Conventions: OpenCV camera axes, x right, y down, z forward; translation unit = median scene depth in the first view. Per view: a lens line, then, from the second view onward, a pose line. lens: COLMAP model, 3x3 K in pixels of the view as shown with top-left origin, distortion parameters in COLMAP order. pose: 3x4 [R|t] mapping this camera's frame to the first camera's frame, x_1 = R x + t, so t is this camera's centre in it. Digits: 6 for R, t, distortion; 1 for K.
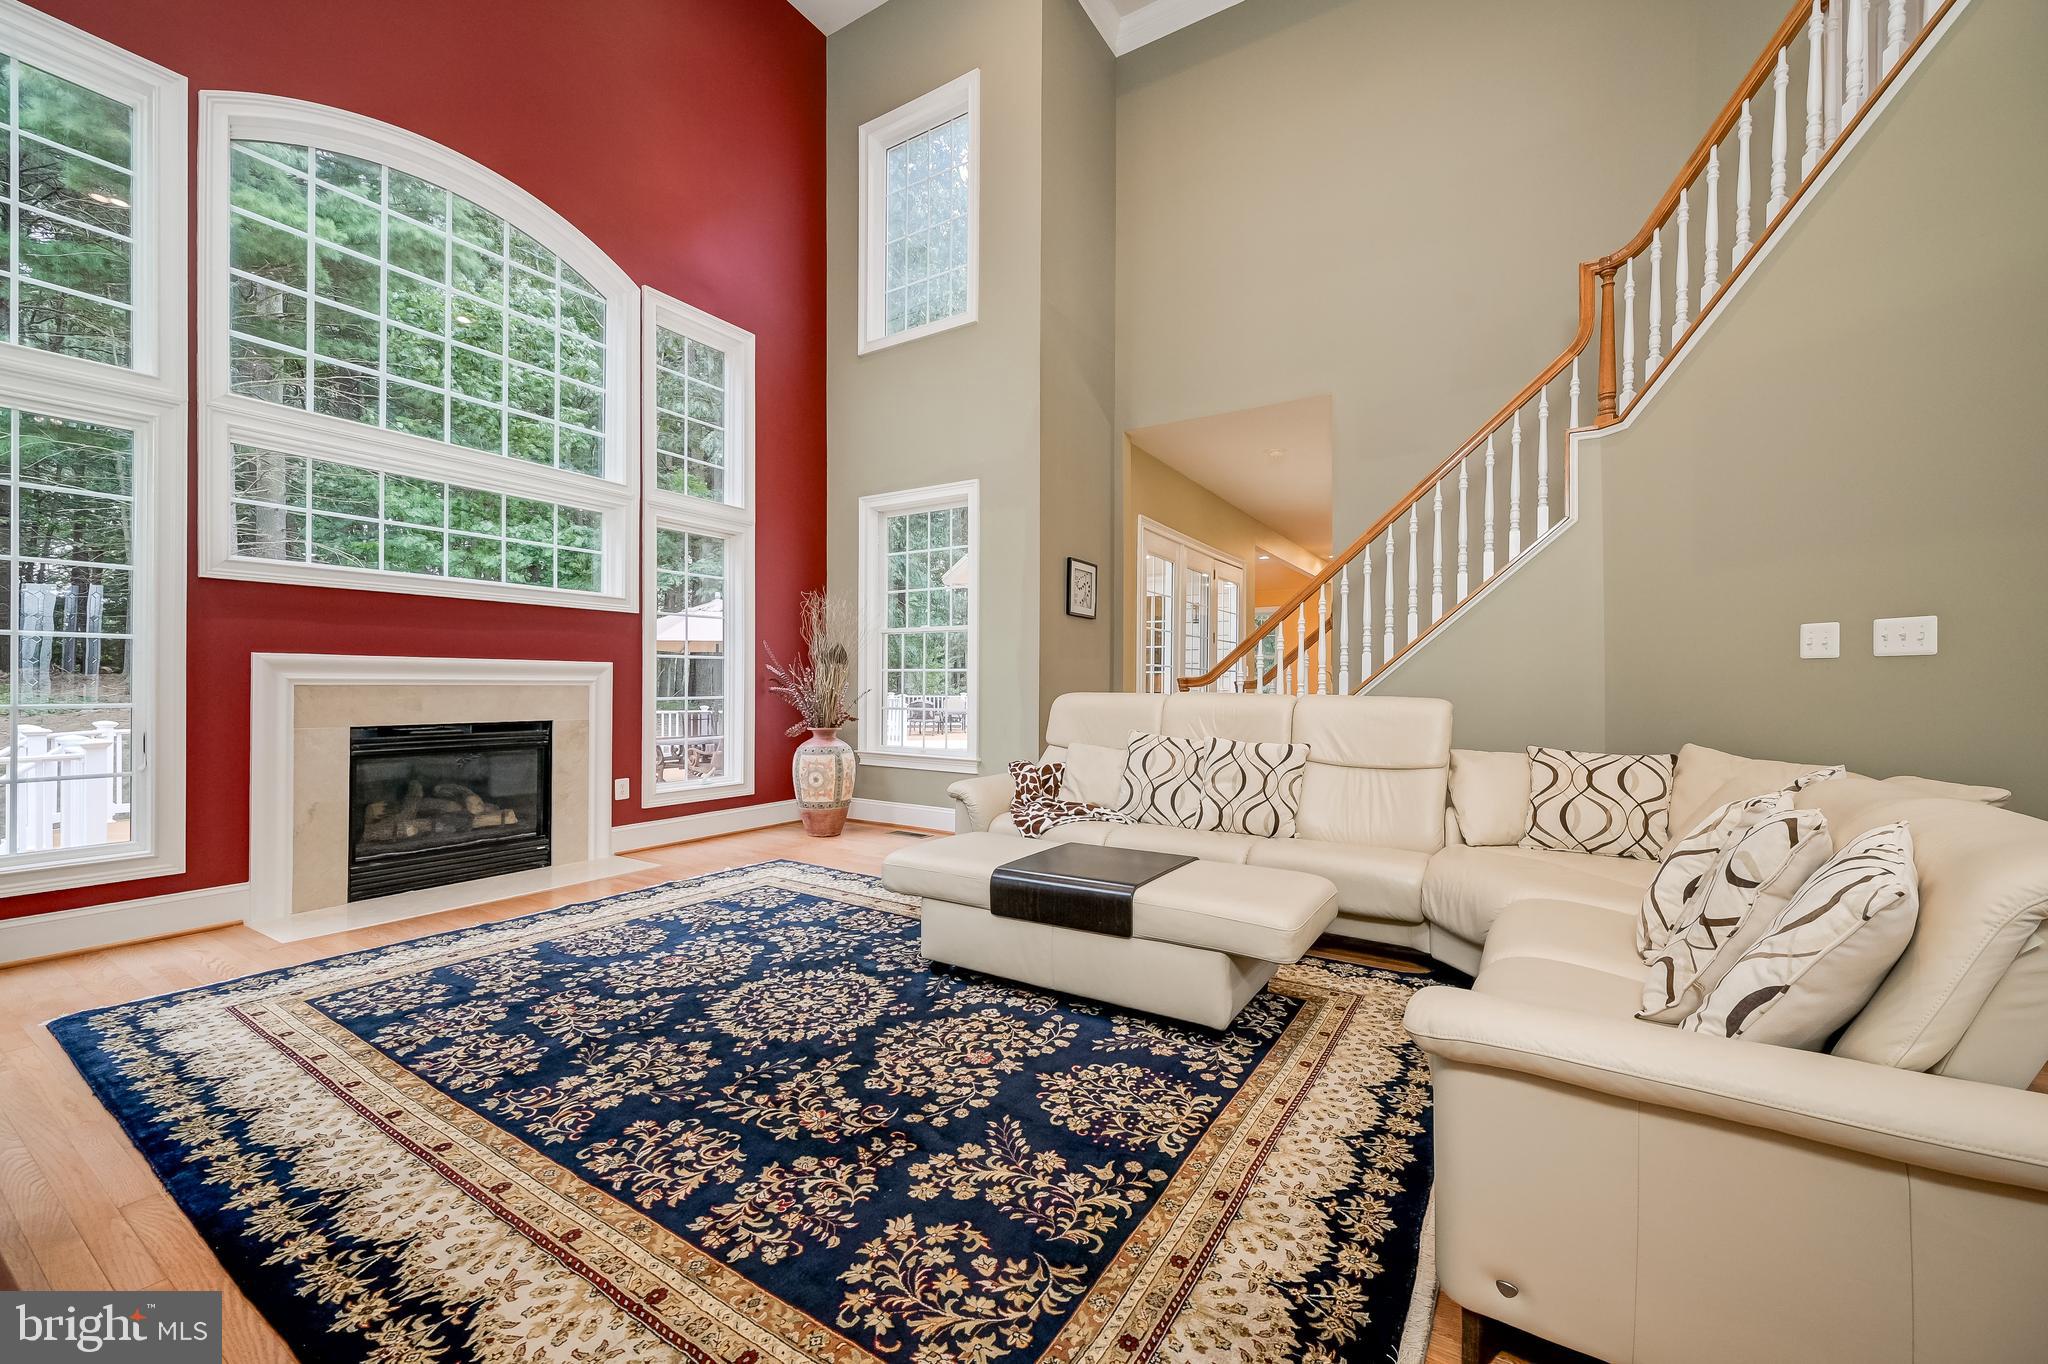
lens RADIAL K [[812.8, 0, 1022.1], [0, 812.8, 686.0], [0, 0, 1]] dist [0.002671, 0.000727]
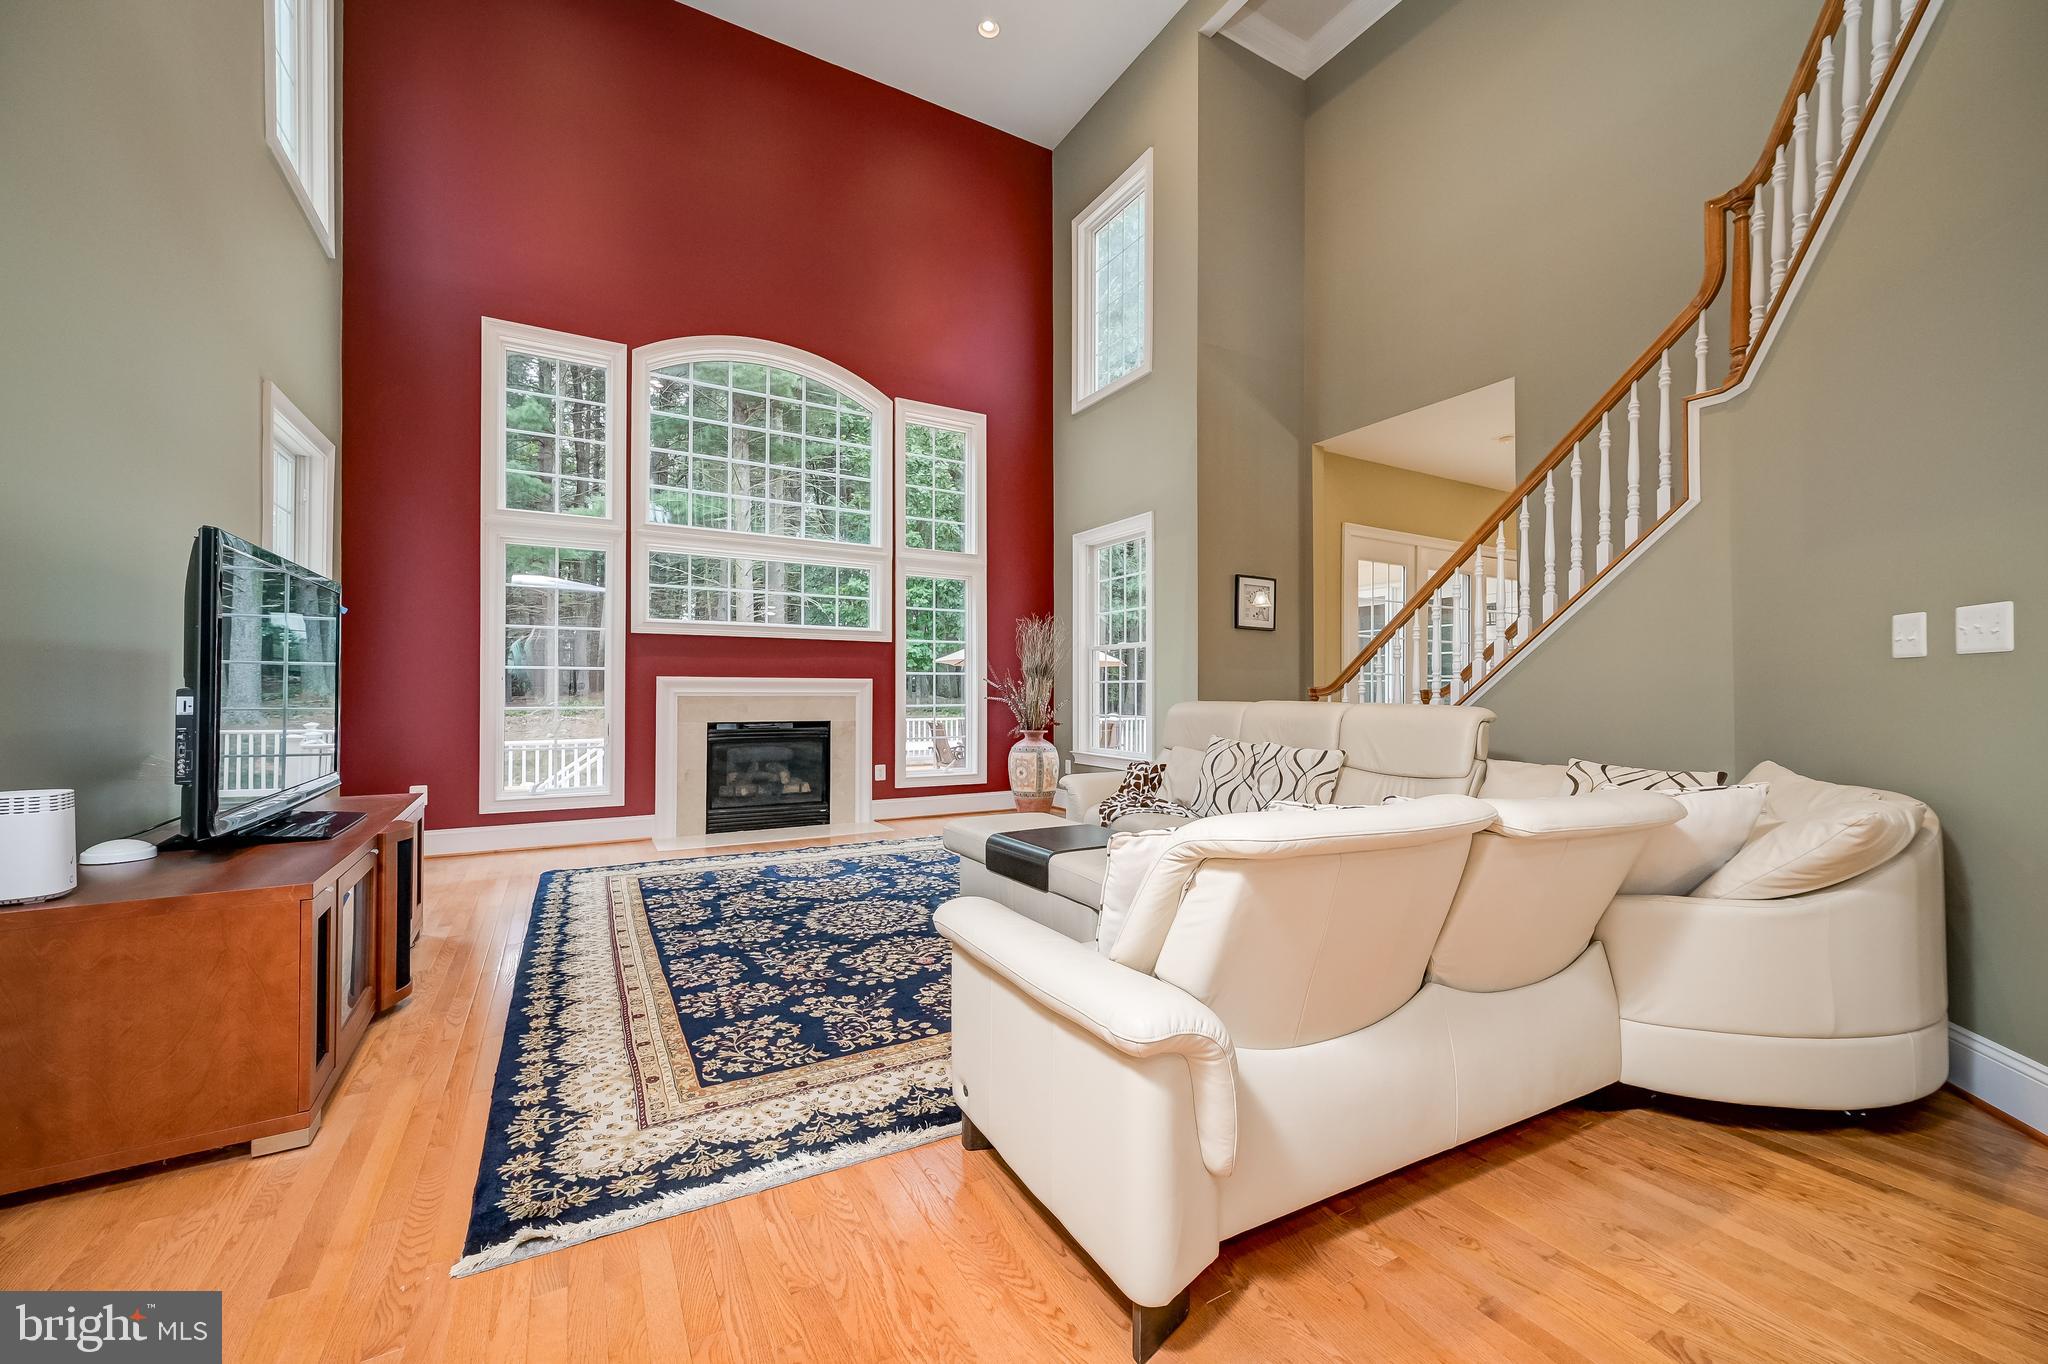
lens RADIAL K [[803.8, 0, 1018.4], [0, 803.8, 685.1], [0, 0, 1]] dist [0.009278, 0.000161]
pose [[0.881306, -0.008860, -0.472463, 0.597838], [0.002102, 0.999888, -0.014830, 0.002718], [0.472541, 0.012076, 0.881226, -0.121828]]
